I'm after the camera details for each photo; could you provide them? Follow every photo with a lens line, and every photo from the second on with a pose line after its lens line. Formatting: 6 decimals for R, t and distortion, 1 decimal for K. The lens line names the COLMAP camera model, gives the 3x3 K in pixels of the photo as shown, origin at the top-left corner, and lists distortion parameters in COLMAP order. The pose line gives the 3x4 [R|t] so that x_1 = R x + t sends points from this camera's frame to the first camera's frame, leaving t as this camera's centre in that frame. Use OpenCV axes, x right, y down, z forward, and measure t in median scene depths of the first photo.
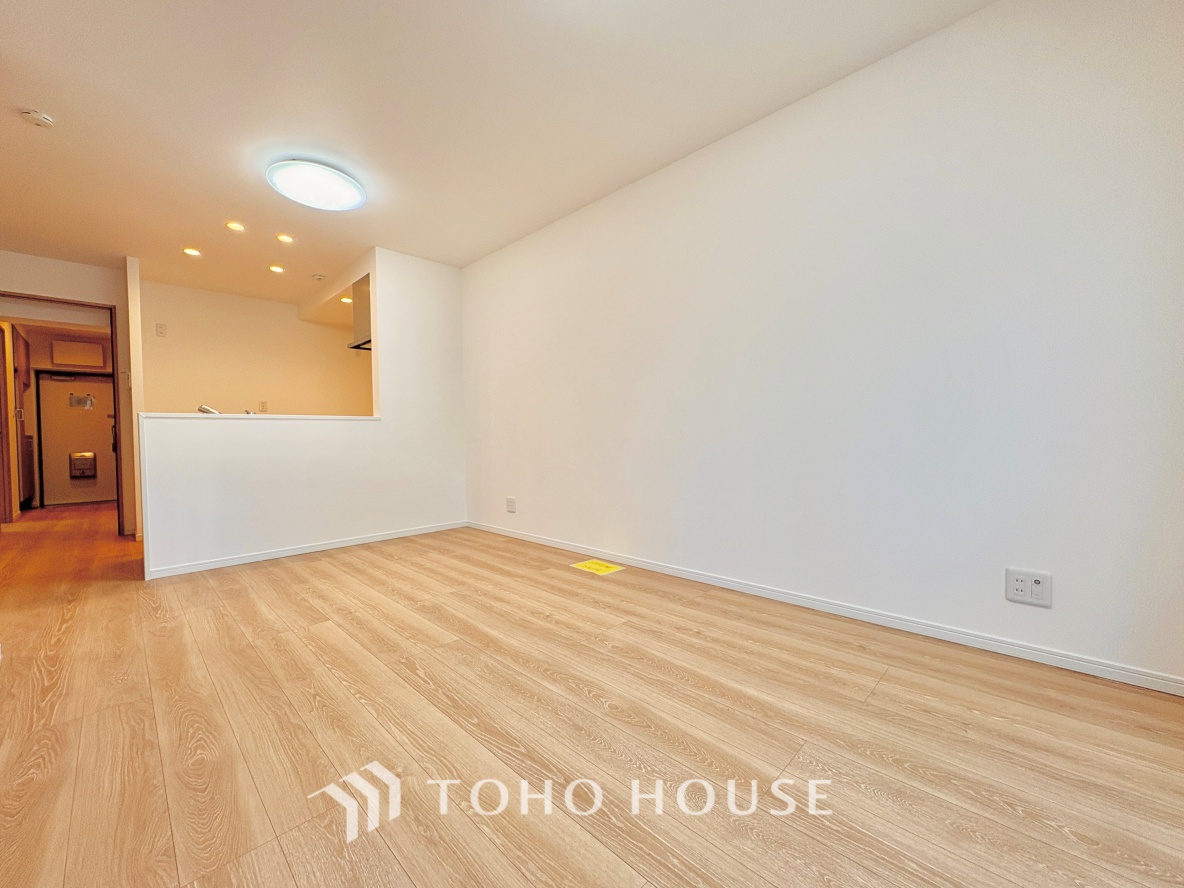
lens RADIAL K [[471.3, 0, 592.8], [0, 471.3, 444.1], [0, 0, 1]] dist [0.000013, 0.000493]
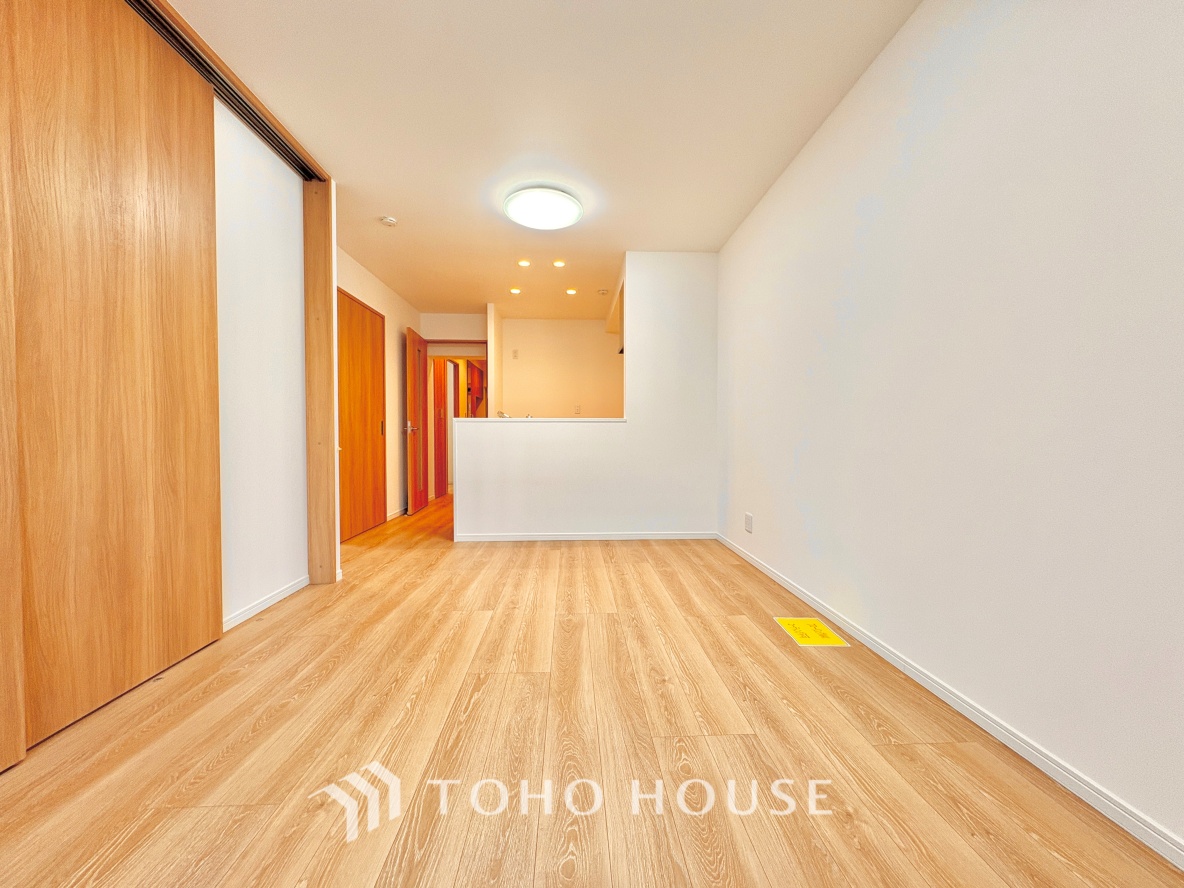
lens RADIAL K [[471.3, 0, 592.8], [0, 471.3, 444.1], [0, 0, 1]] dist [0.000013, 0.000493]
pose [[0.734840, 0.029443, -0.677601, 0.312225], [-0.025336, 0.999552, 0.015956, -0.028424], [0.677767, 0.005443, 0.735256, 0.337867]]
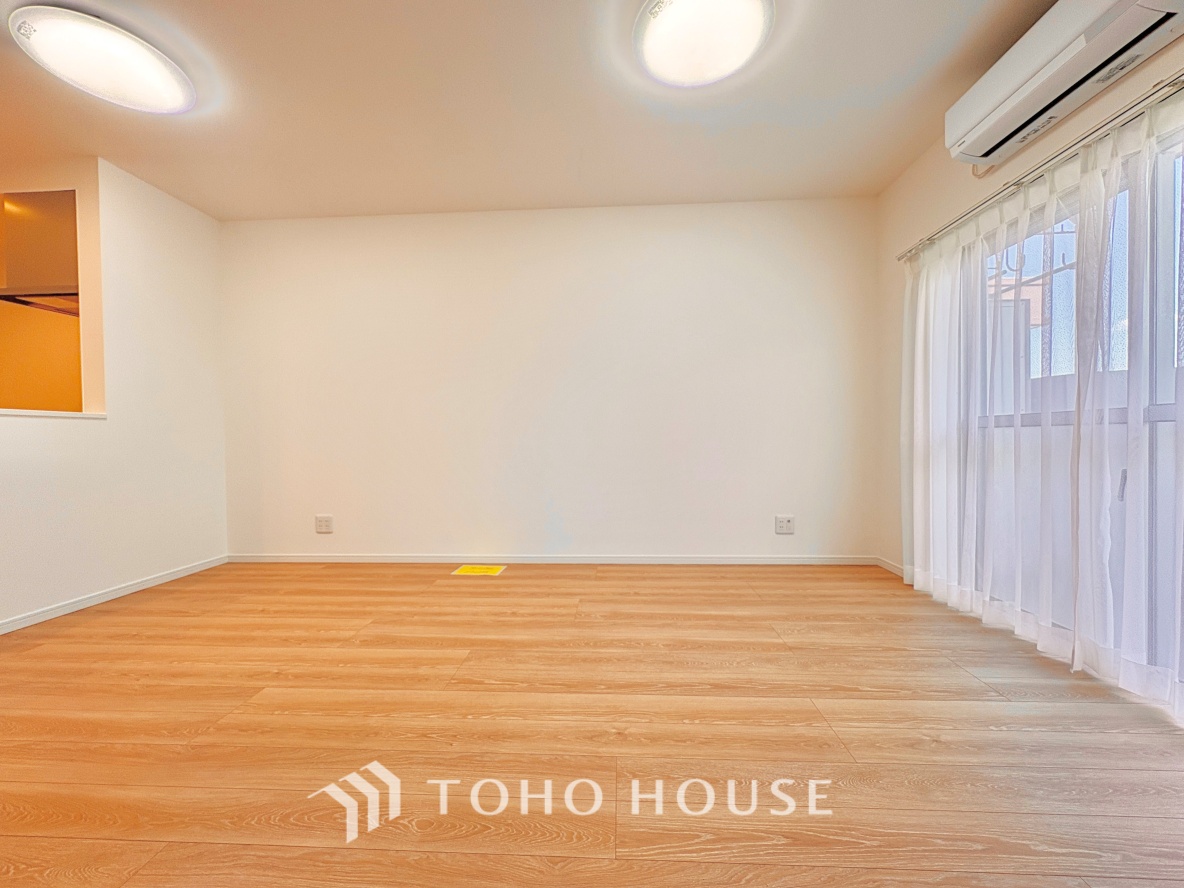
lens RADIAL K [[471.3, 0, 592.8], [0, 471.3, 444.1], [0, 0, 1]] dist [0.000013, 0.000493]
pose [[0.751243, -0.001862, 0.660024, -0.624062], [0.012280, 0.999862, -0.011156, 0.000455], [-0.659912, 0.016485, 0.751162, 0.079975]]
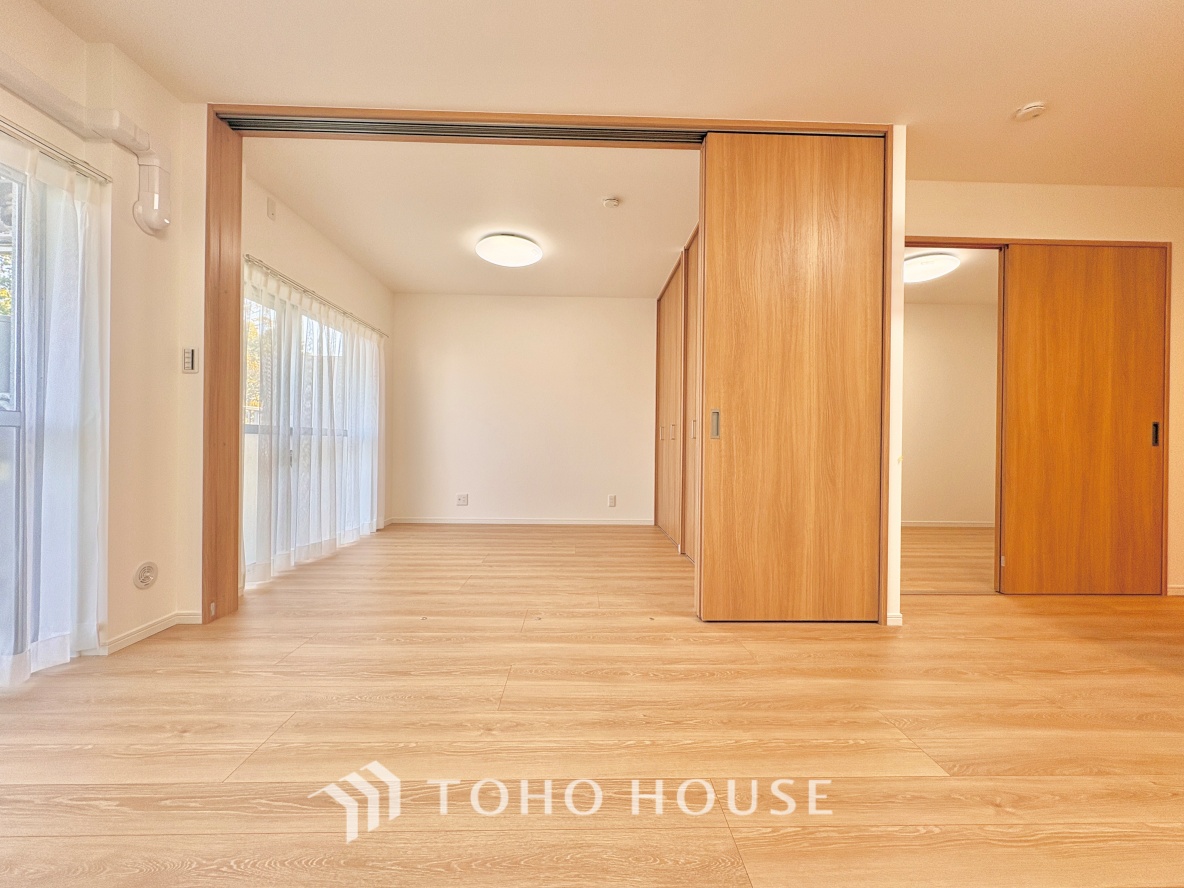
lens RADIAL K [[471.3, 0, 592.8], [0, 471.3, 444.1], [0, 0, 1]] dist [0.000013, 0.000493]
pose [[-0.693467, 0.008881, -0.720434, 0.130200], [-0.014630, 0.999544, 0.026404, -0.027020], [0.720340, 0.028850, -0.693021, 1.011028]]
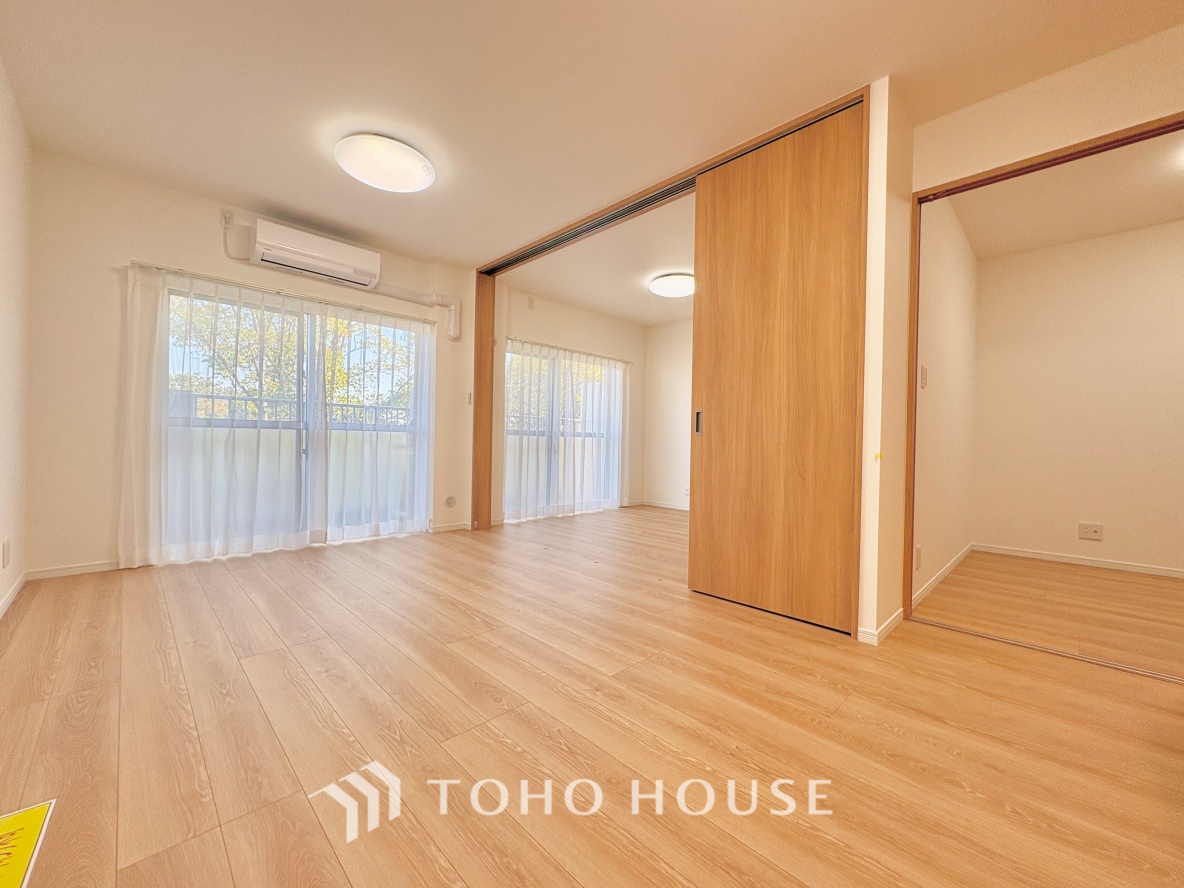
lens RADIAL K [[471.3, 0, 592.8], [0, 471.3, 444.1], [0, 0, 1]] dist [0.000013, 0.000493]
pose [[-0.999921, -0.003420, 0.012109, -0.505768], [-0.003134, 0.999718, 0.023559, -0.020196], [-0.012186, 0.023519, -0.999649, 1.659800]]
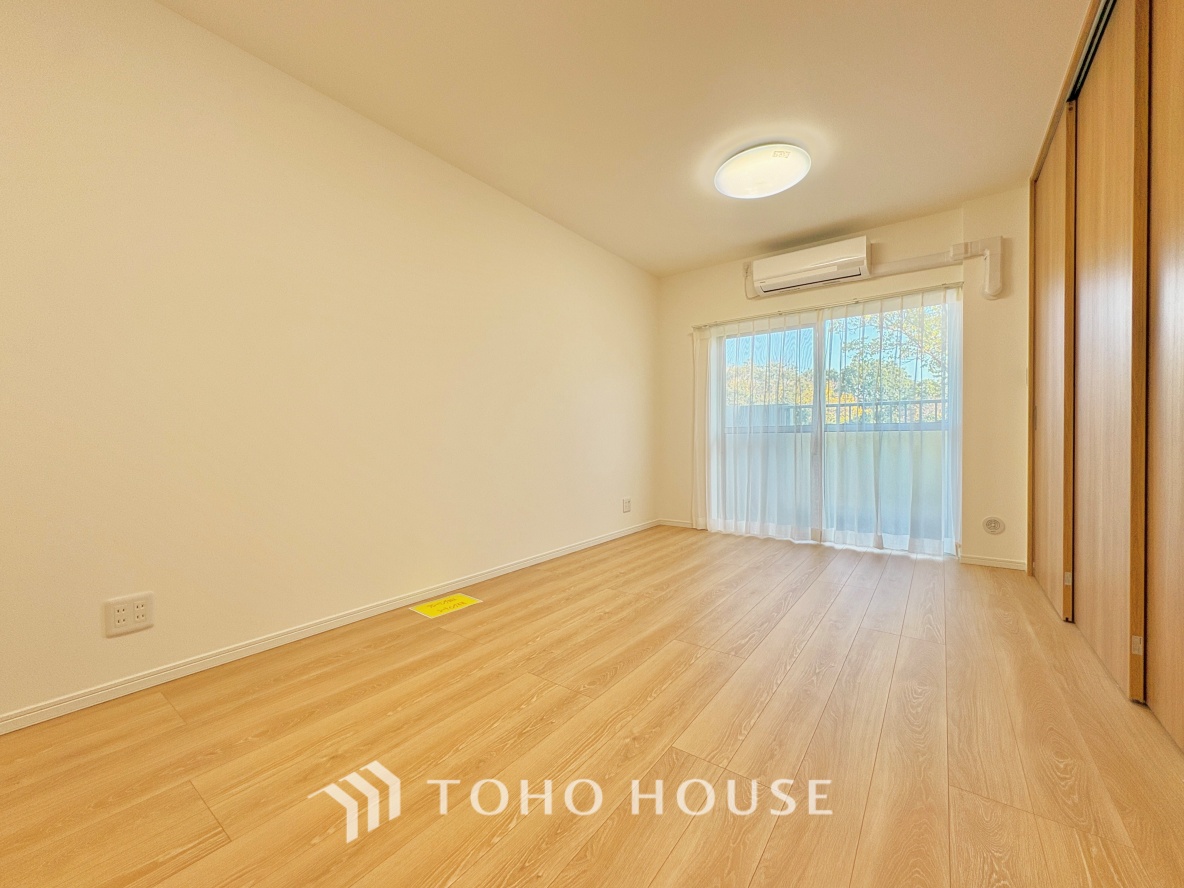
lens RADIAL K [[471.3, 0, 592.8], [0, 471.3, 444.1], [0, 0, 1]] dist [0.000013, 0.000493]
pose [[-0.139303, 0.003433, 0.990244, -1.074650], [0.030585, 0.999532, 0.000837, -0.012693], [-0.989777, 0.030403, -0.139343, 1.106346]]
